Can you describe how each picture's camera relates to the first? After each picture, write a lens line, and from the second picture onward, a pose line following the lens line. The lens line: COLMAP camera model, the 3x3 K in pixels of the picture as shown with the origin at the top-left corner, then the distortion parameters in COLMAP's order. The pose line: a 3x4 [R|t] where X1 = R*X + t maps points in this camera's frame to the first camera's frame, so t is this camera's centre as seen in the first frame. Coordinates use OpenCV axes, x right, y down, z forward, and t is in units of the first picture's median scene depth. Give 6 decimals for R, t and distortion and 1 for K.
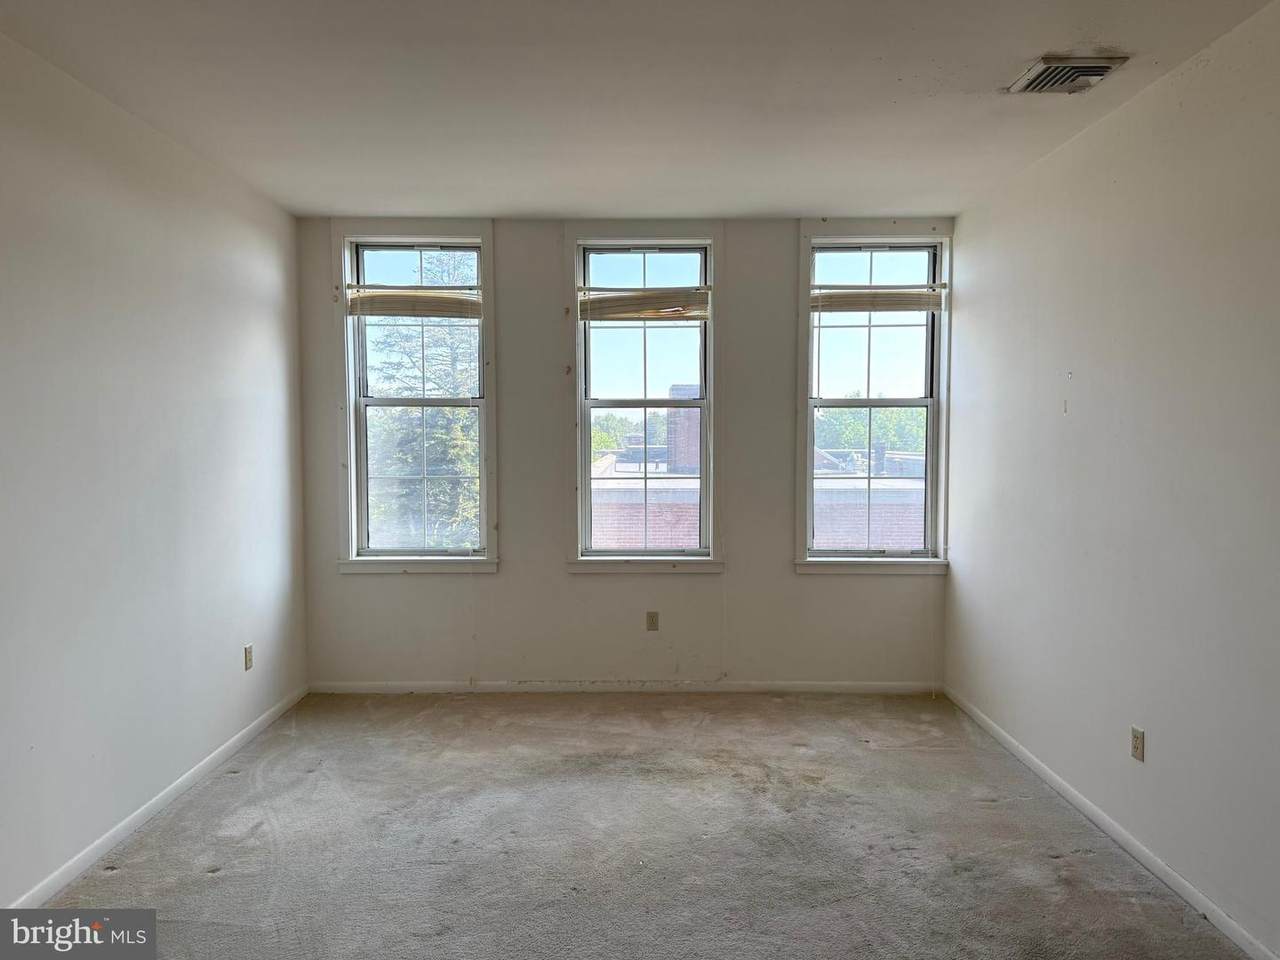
lens RADIAL K [[922.2, 0, 640.0], [0, 922.2, 480.0], [0, 0, 1]] dist [0.177254, -0.267351]
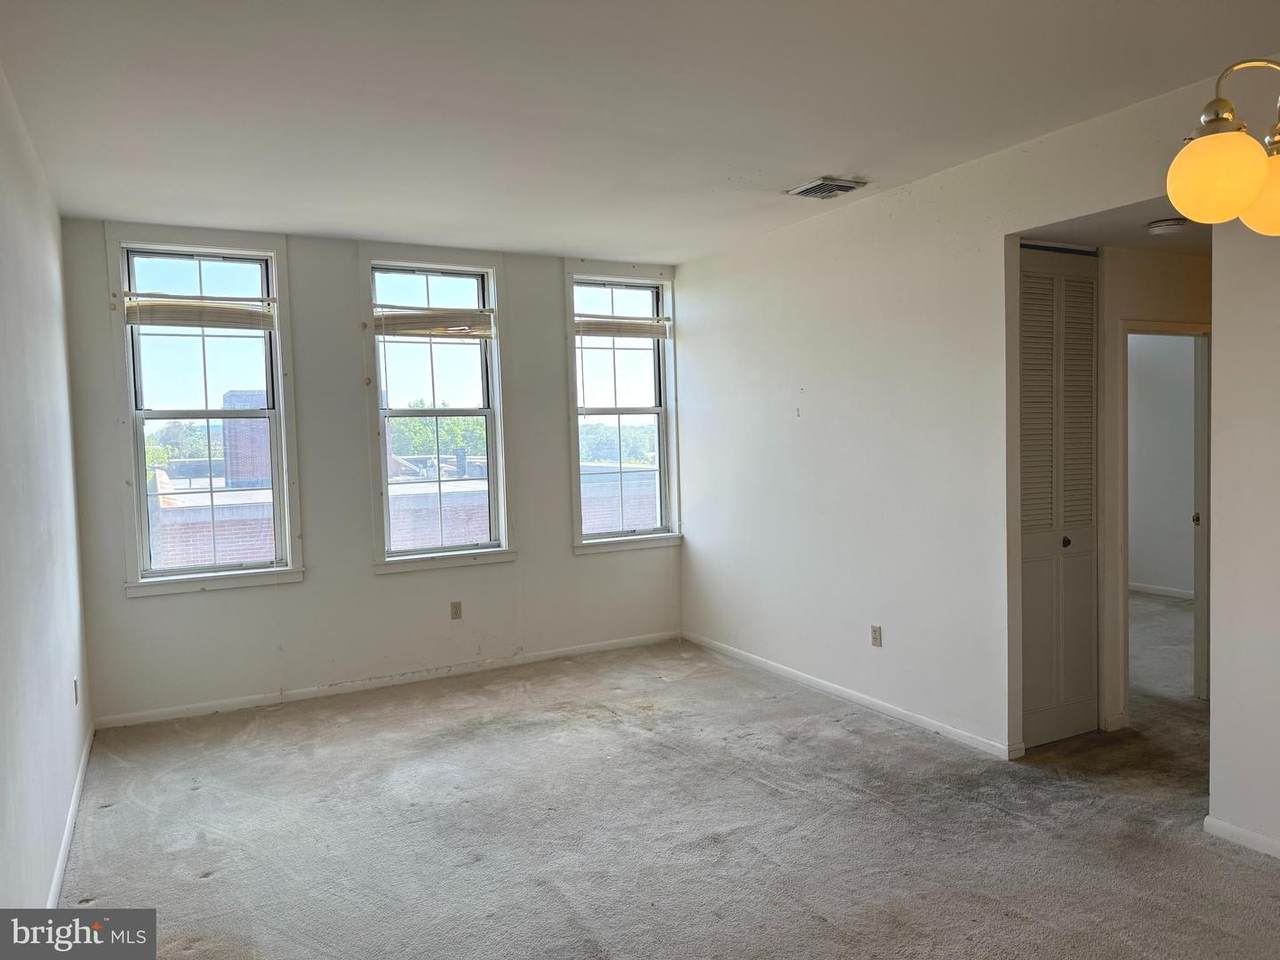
lens RADIAL K [[922.2, 0, 640.0], [0, 922.2, 480.0], [0, 0, 1]] dist [0.177254, -0.267351]
pose [[0.877321, -0.047609, 0.477536, -0.318933], [0.052566, 0.998613, 0.002986, 0.005812], [-0.477016, 0.022482, 0.878607, -0.081406]]
